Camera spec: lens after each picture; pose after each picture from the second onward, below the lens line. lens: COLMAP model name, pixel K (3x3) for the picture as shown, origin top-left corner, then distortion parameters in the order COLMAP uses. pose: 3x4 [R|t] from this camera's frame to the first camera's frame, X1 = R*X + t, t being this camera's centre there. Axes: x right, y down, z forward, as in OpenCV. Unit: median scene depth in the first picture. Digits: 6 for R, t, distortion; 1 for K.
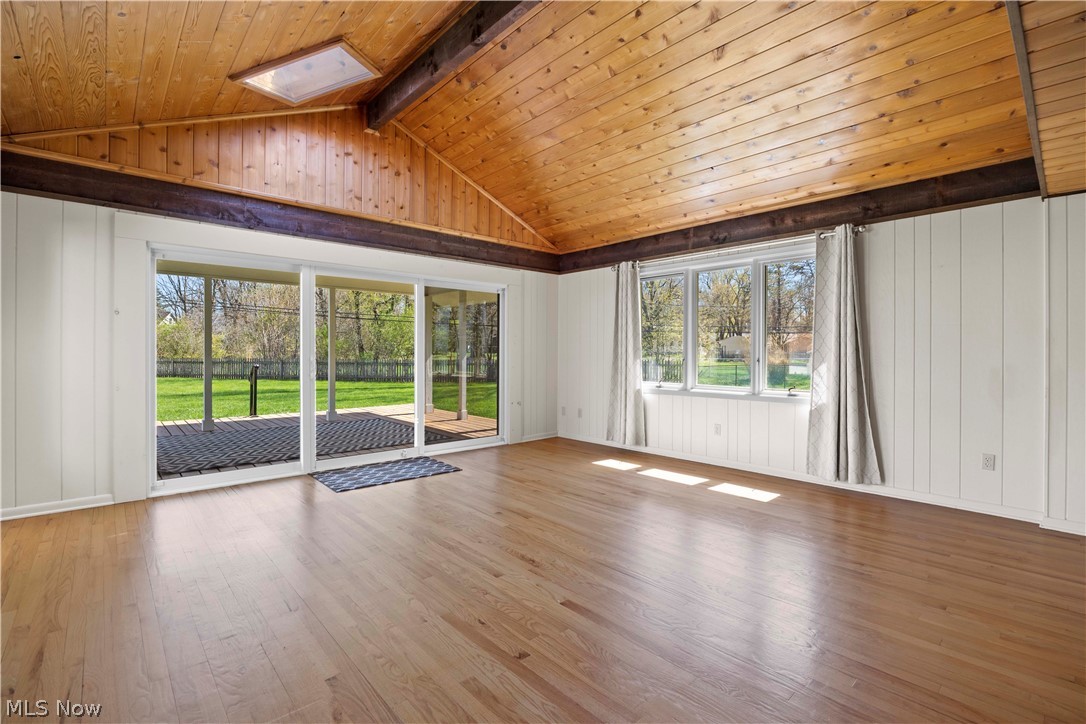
lens RADIAL K [[507.7, 0, 552.1], [0, 507.7, 359.5], [0, 0, 1]] dist [-0.001507, 0.000098]
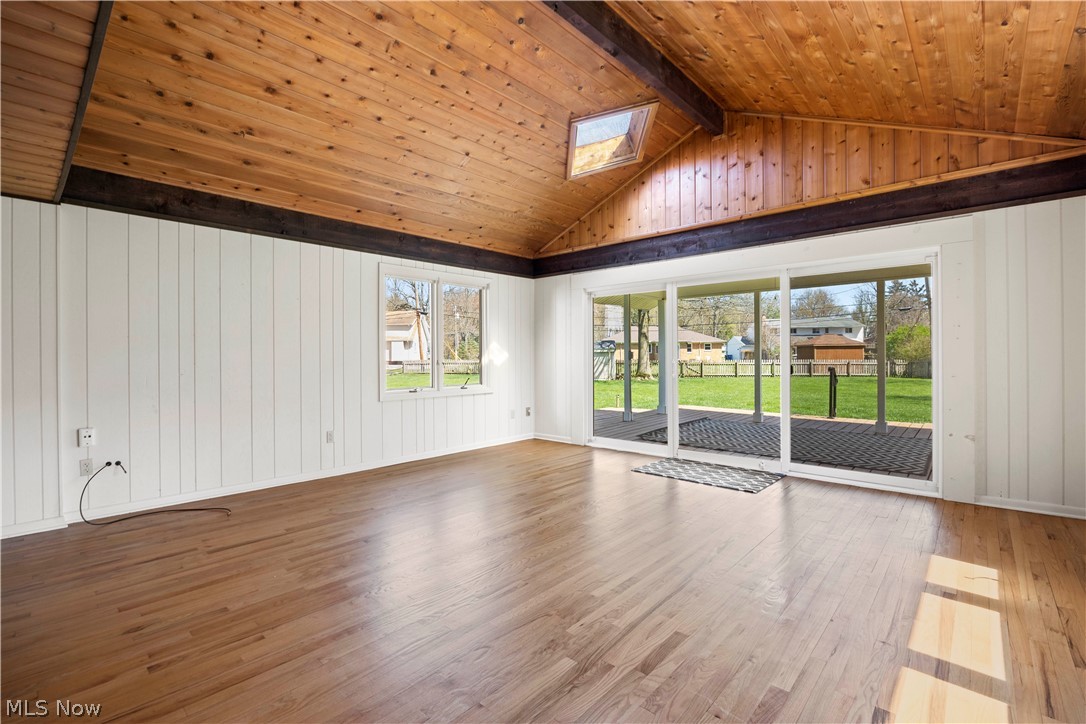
lens RADIAL K [[507.7, 0, 542.8], [0, 507.7, 360.3], [0, 0, 1]] dist [-0.001507, 0.000098]
pose [[0.060500, 0.002313, -0.998166, 0.605831], [-0.006805, 0.999975, 0.001904, -0.001974], [0.998145, 0.006678, 0.060514, 0.557760]]
